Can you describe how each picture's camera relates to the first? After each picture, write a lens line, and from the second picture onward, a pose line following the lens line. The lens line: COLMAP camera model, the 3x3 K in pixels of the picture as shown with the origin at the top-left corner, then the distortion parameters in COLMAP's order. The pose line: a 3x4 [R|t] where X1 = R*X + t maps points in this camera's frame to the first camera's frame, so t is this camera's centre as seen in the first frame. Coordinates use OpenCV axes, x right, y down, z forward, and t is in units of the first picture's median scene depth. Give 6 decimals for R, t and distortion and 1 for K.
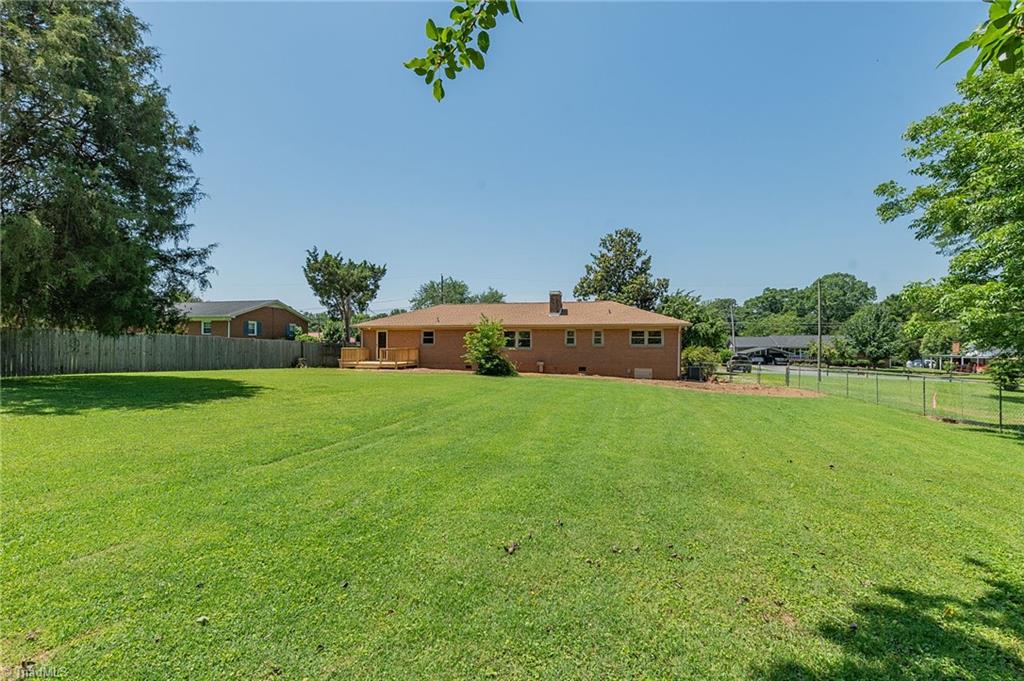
lens RADIAL K [[459.5, 0, 511.5], [0, 459.5, 341.3], [0, 0, 1]] dist [-0.014902, 0.000500]
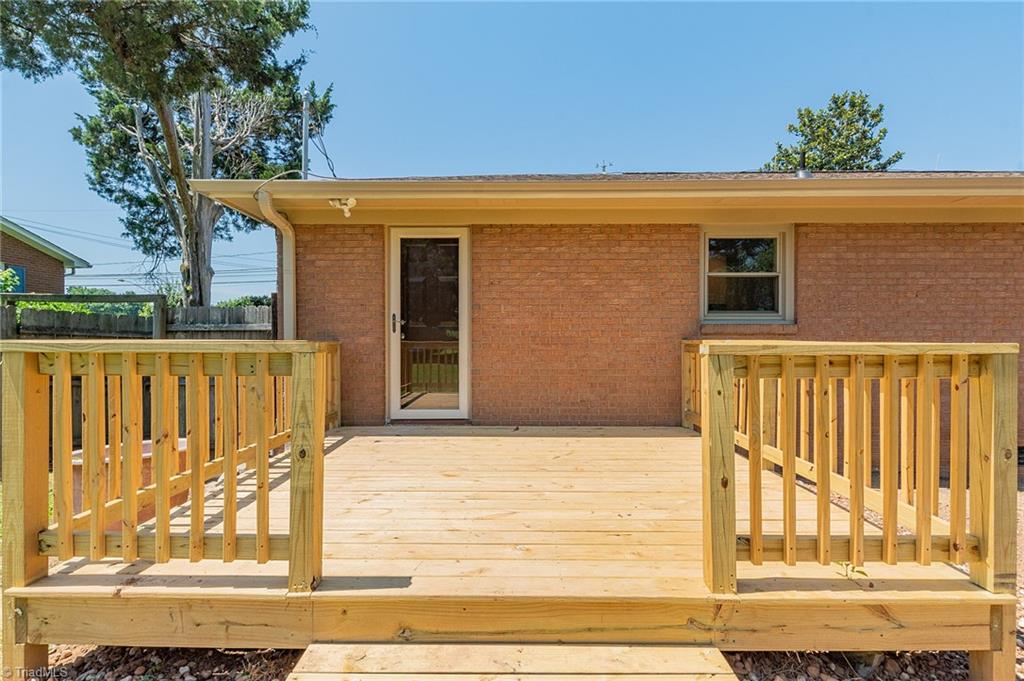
lens RADIAL K [[459.5, 0, 512.5], [0, 459.5, 339.7], [0, 0, 1]] dist [-0.014902, 0.000500]
pose [[0.973305, -0.011695, 0.229217, -0.287416], [0.010041, 0.999914, 0.008380, 0.012520], [-0.229296, -0.005854, 0.973339, 0.833465]]
